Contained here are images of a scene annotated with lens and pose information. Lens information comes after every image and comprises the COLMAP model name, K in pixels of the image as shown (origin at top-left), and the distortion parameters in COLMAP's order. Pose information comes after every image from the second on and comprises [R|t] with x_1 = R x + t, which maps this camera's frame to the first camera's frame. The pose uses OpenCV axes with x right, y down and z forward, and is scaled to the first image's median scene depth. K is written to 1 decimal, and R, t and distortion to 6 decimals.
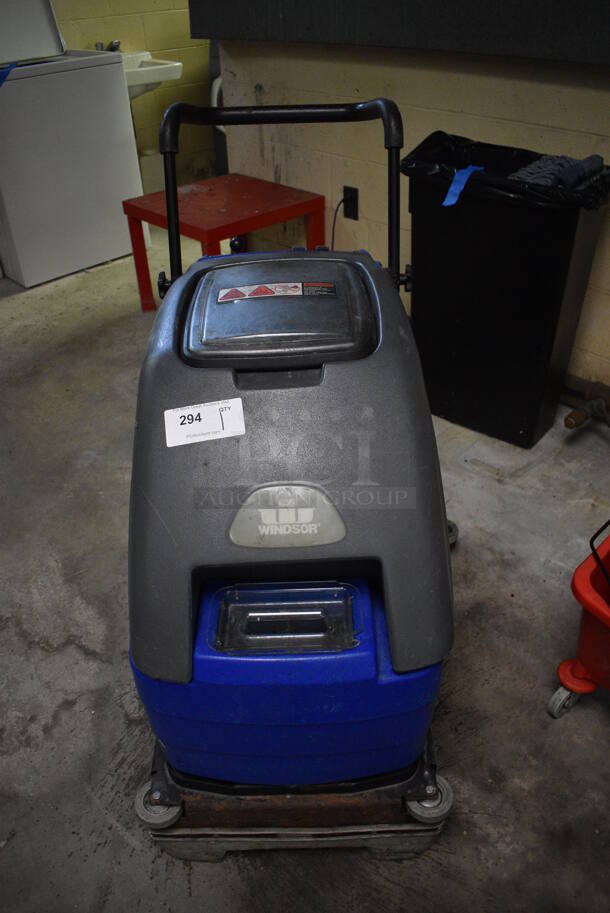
lens RADIAL K [[722.6, 0, 305.0], [0, 722.6, 456.5], [0, 0, 1]] dist [-0.083705, 0.002093]
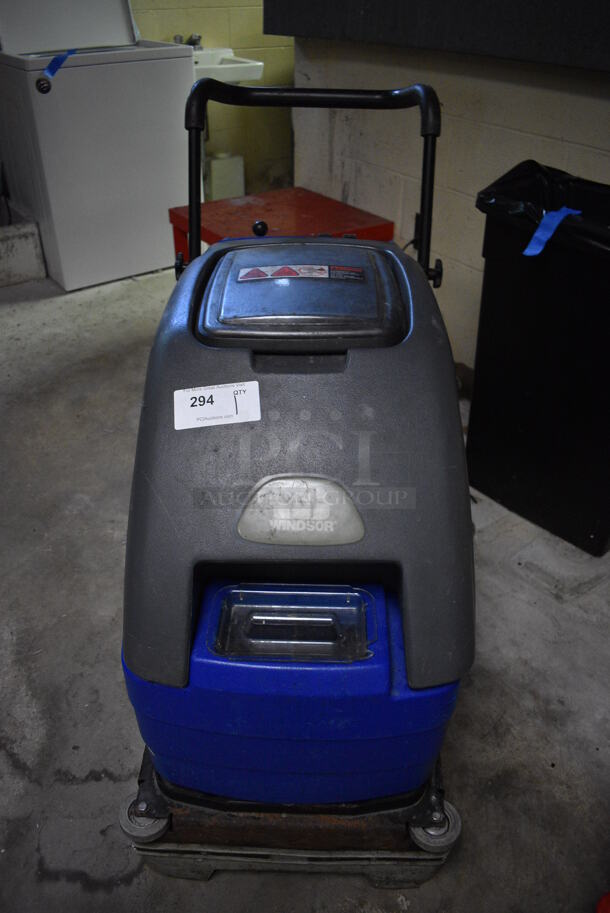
lens RADIAL K [[722.6, 0, 305.0], [0, 722.6, 456.5], [0, 0, 1]] dist [-0.083705, 0.002093]
pose [[0.989109, 0.112719, -0.094644, 0.043794], [-0.113787, 0.993487, -0.005957, -0.079774], [0.093356, 0.016661, 0.995493, 0.157683]]
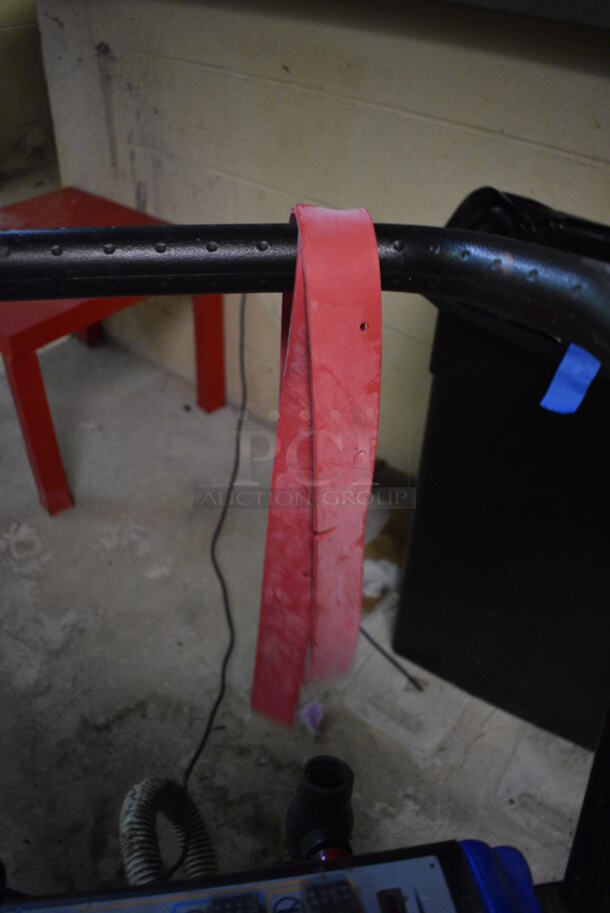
lens RADIAL K [[722.6, 0, 305.0], [0, 722.6, 456.5], [0, 0, 1]] dist [-0.083705, 0.002093]
pose [[0.985878, -0.037131, 0.163299, -0.011084], [0.024866, 0.996758, 0.076523, -0.293716], [-0.165611, -0.071382, 0.983604, 0.497018]]
